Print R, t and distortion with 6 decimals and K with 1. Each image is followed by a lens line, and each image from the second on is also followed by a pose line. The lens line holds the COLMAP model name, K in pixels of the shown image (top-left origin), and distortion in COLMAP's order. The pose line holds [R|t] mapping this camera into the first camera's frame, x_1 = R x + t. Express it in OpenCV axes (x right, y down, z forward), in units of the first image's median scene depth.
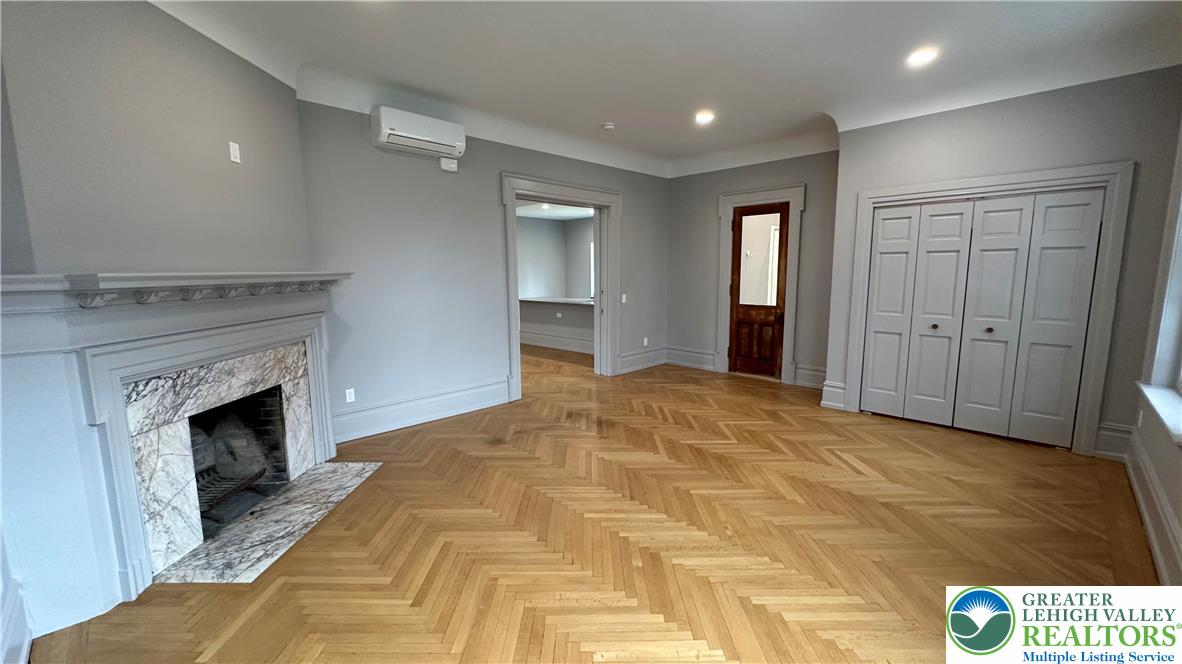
lens RADIAL K [[470.4, 0, 592.4], [0, 470.4, 332.8], [0, 0, 1]] dist [-0.002451, -0.000291]
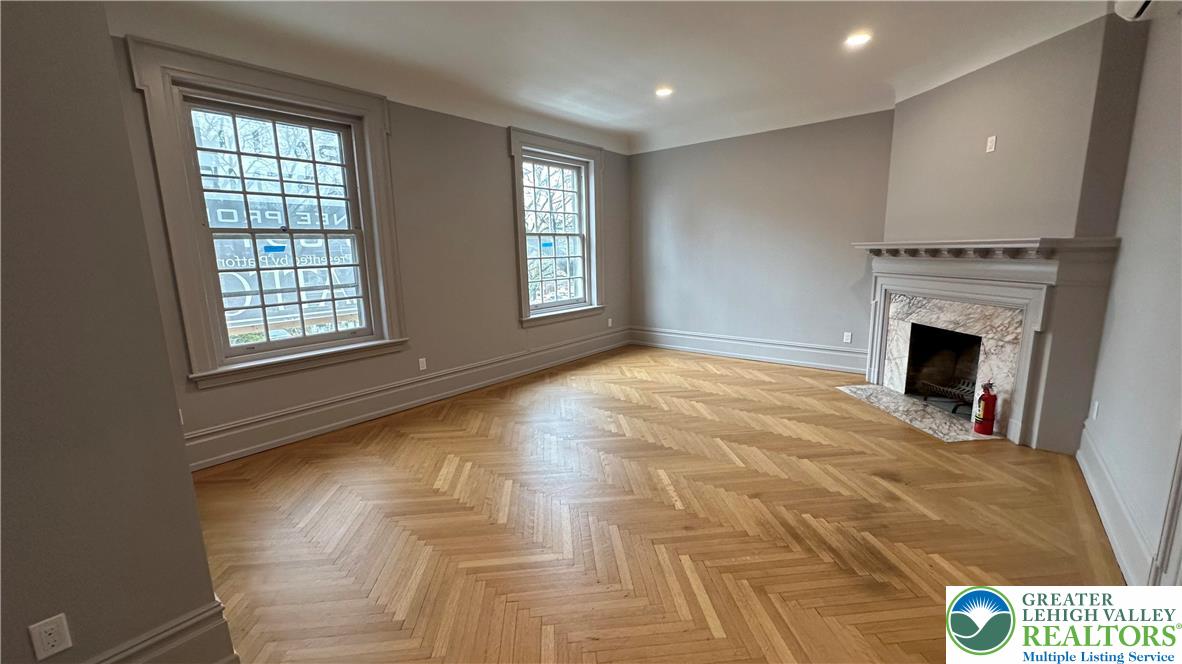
lens RADIAL K [[470.4, 0, 592.4], [0, 470.4, 332.8], [0, 0, 1]] dist [-0.002451, -0.000291]
pose [[-0.995066, 0.048054, -0.086807, 0.423667], [0.019456, 0.952406, 0.304212, -0.293194], [0.097294, 0.301022, -0.948641, 2.158815]]
